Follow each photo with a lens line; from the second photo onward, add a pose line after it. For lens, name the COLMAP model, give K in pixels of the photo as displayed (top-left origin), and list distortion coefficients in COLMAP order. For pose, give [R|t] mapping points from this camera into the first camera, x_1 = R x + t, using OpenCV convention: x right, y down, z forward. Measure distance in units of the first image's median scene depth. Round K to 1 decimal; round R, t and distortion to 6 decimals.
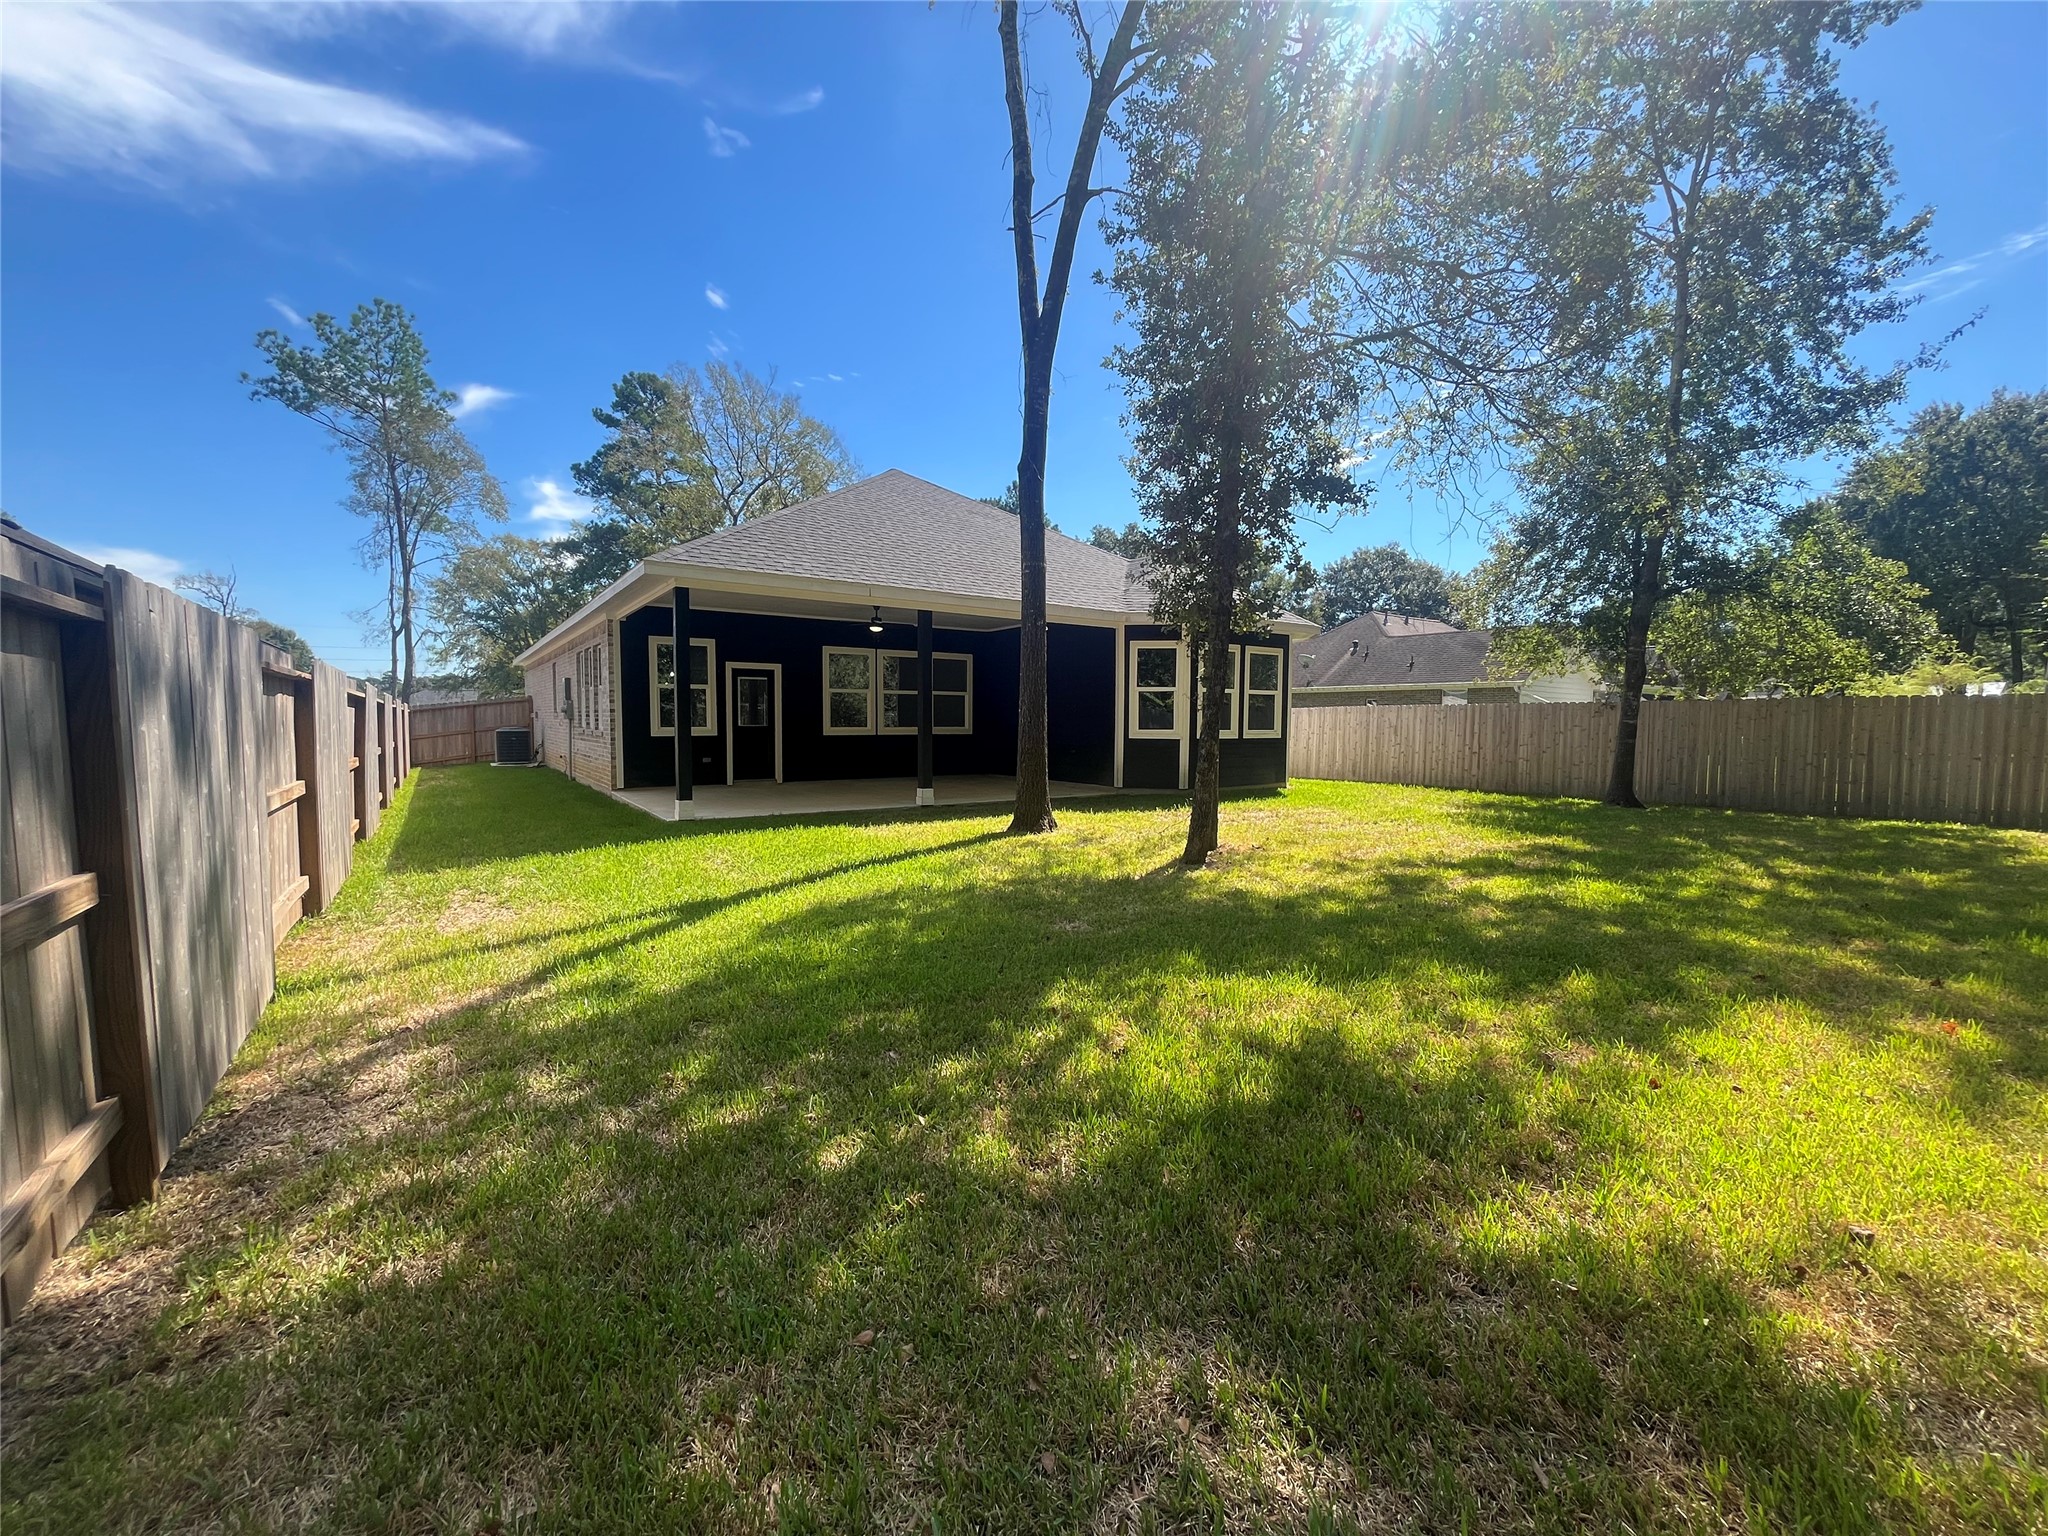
lens RADIAL K [[822.1, 0, 1029.0], [0, 822.1, 773.2], [0, 0, 1]] dist [-0.003612, 0.000559]
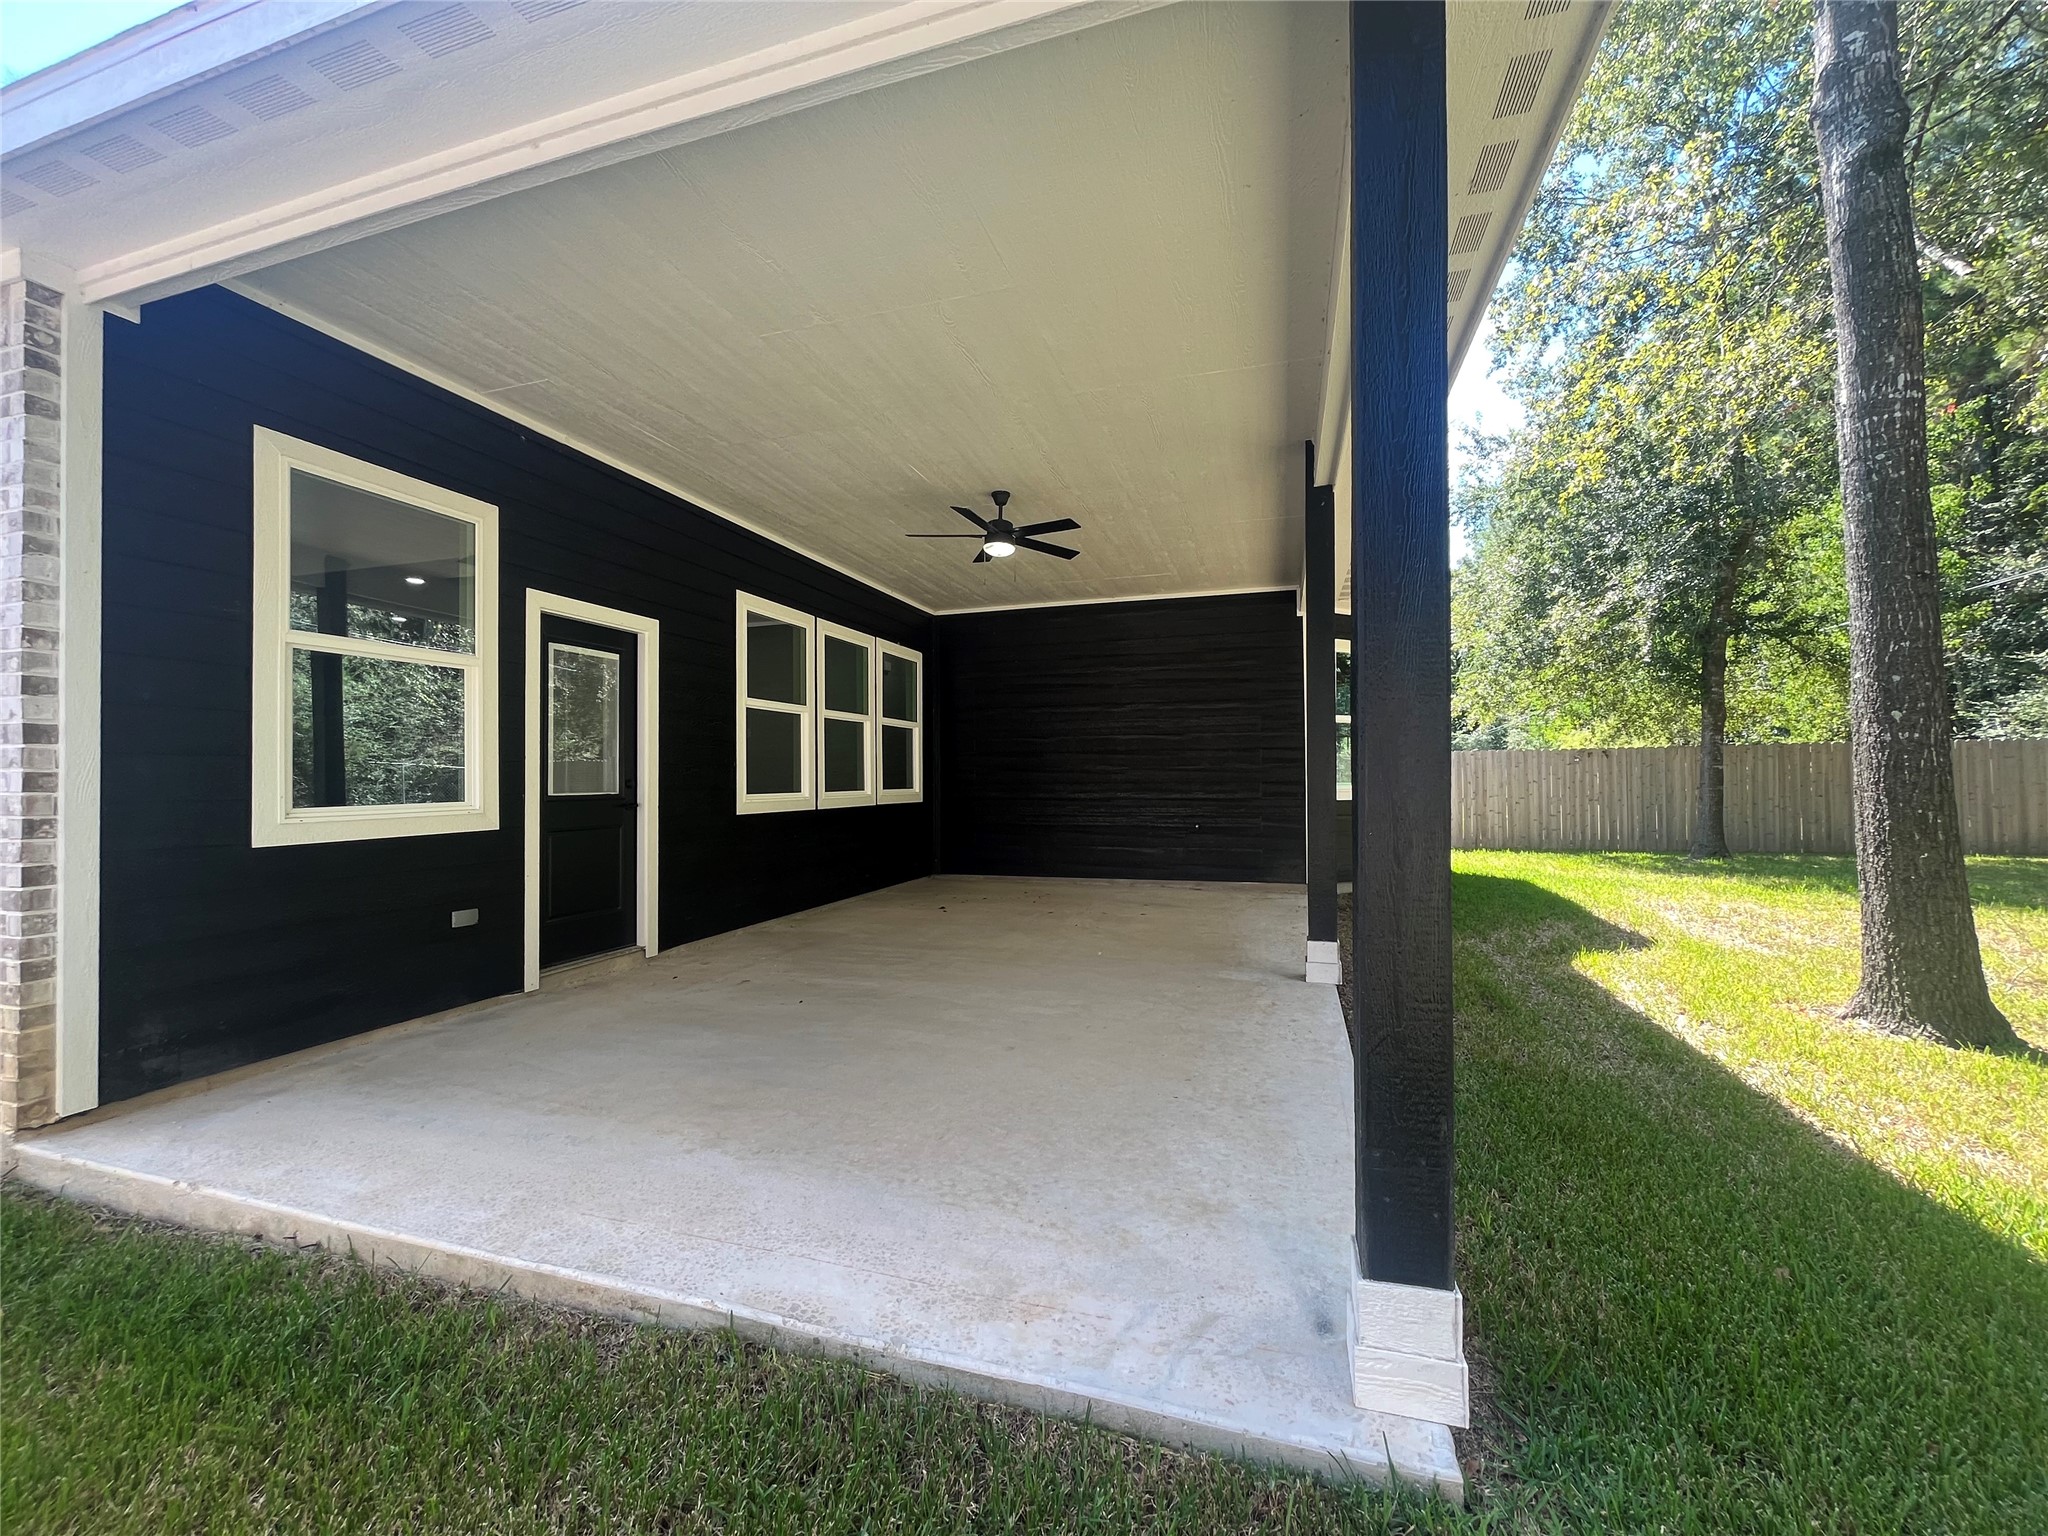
lens RADIAL K [[822.1, 0, 1026.4], [0, 822.1, 774.2], [0, 0, 1]] dist [-0.003612, 0.000559]
pose [[0.795265, -0.009647, 0.606186, -0.393798], [0.053193, 0.997128, -0.053916, -0.038602], [-0.603924, 0.075122, 0.793493, 0.628041]]
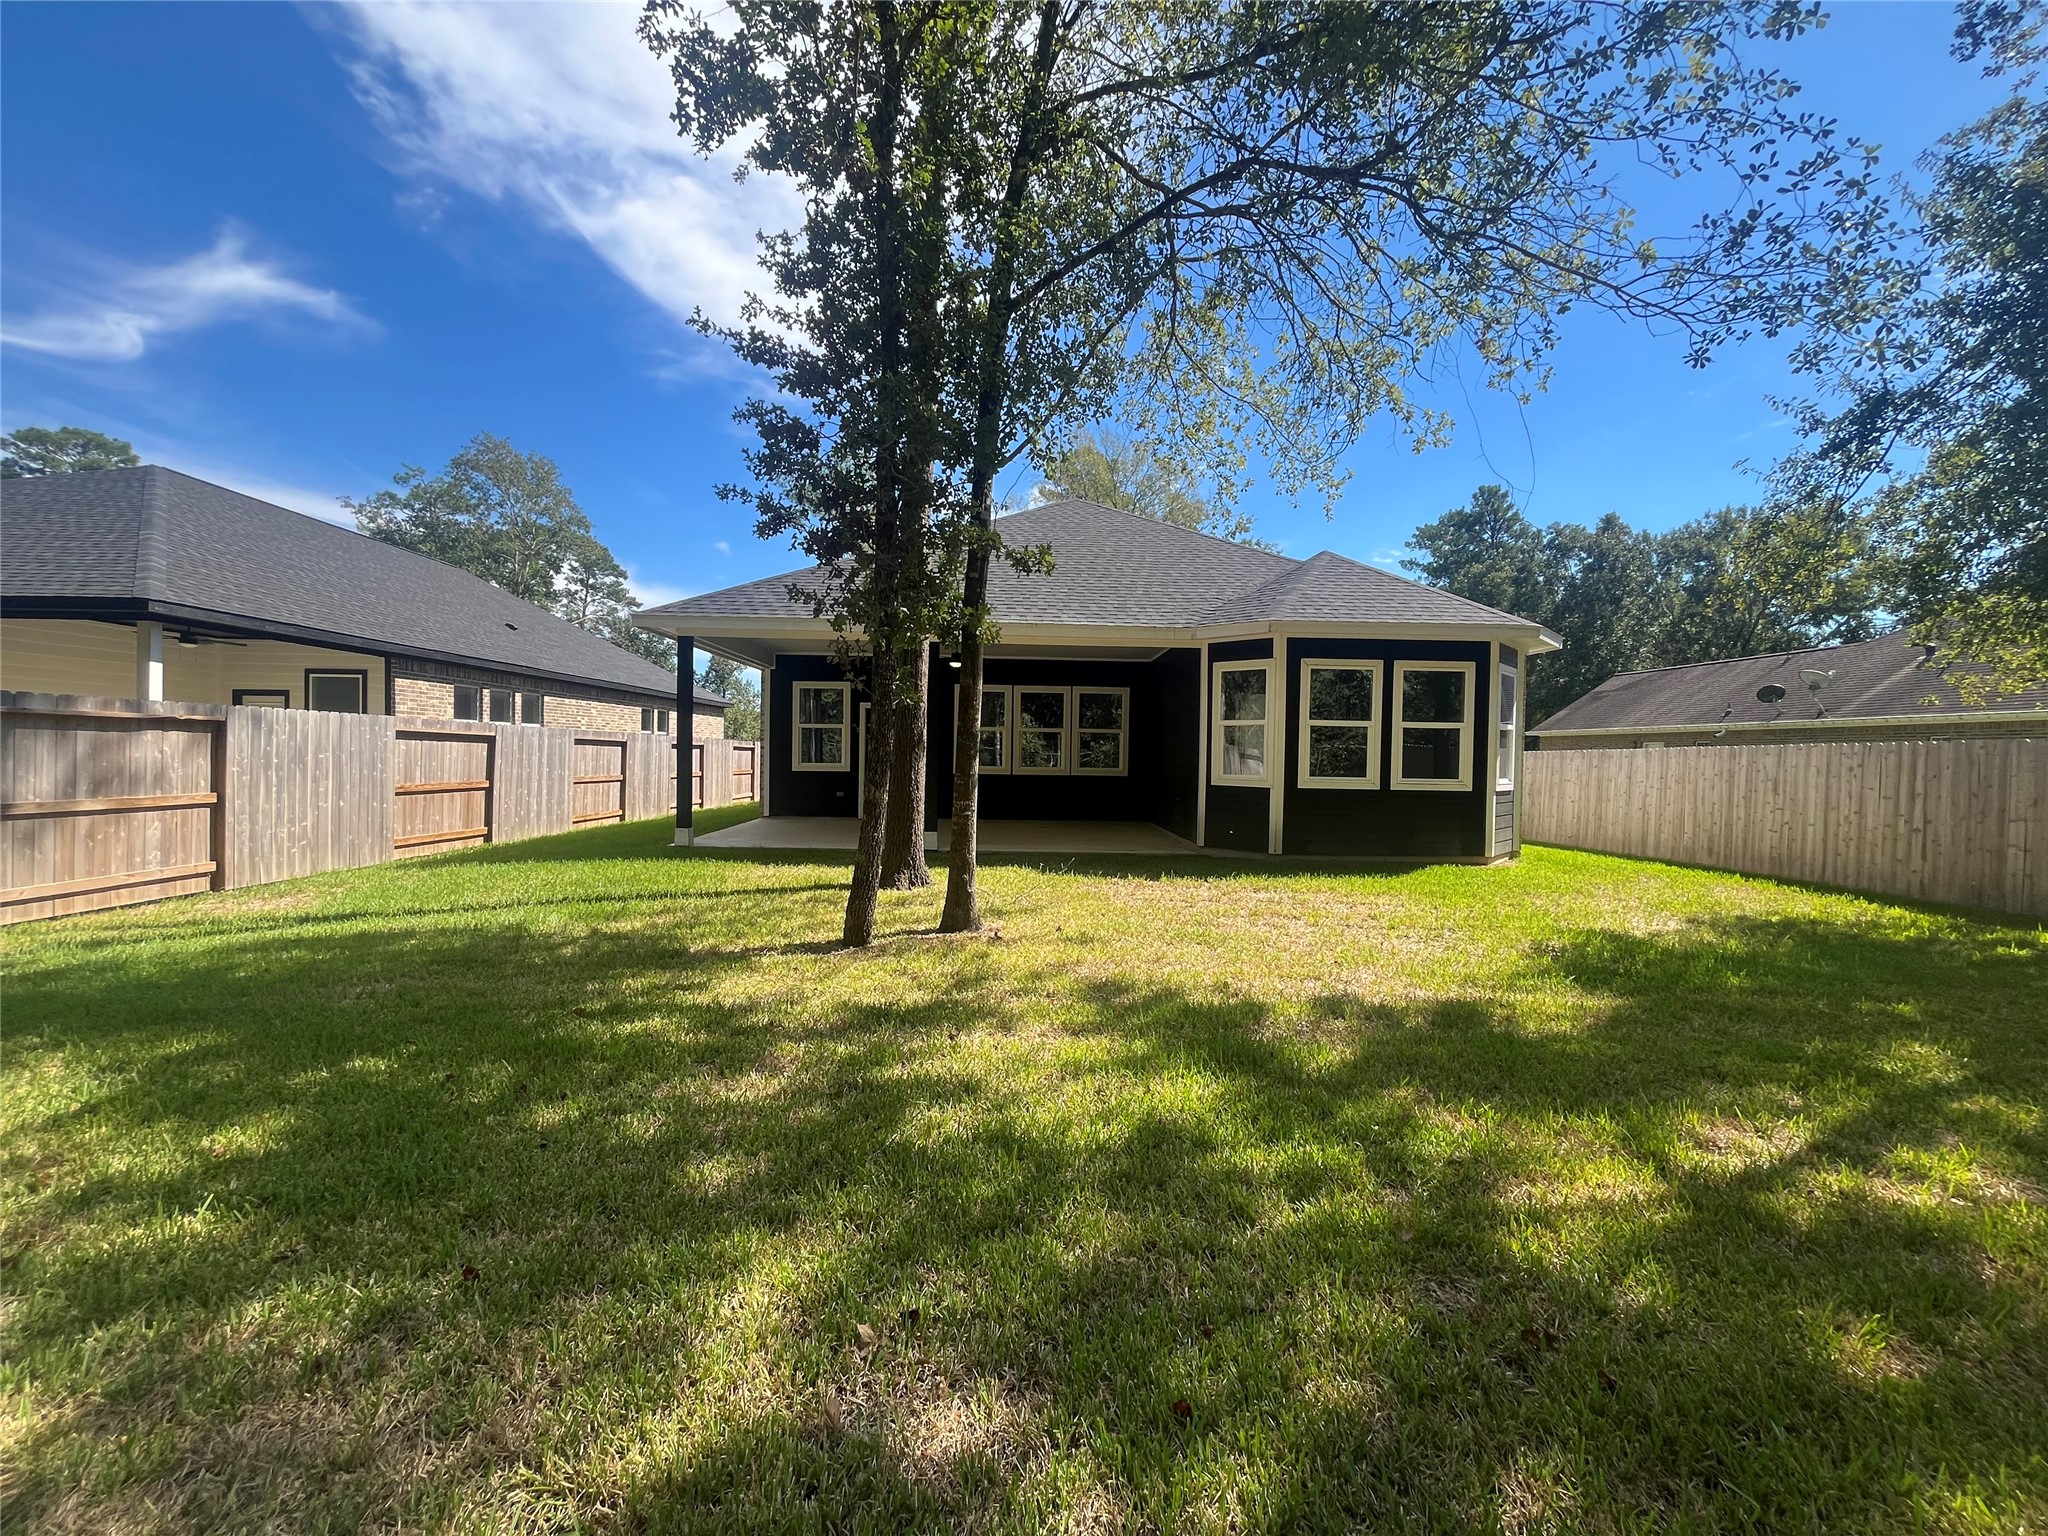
lens RADIAL K [[822.1, 0, 1026.1], [0, 822.1, 778.4], [0, 0, 1]] dist [-0.003612, 0.000559]
pose [[0.828741, 0.024175, -0.559110, 0.396980], [-0.049219, 0.998344, -0.029788, -0.015653], [0.557464, 0.052206, 0.828558, 0.232045]]
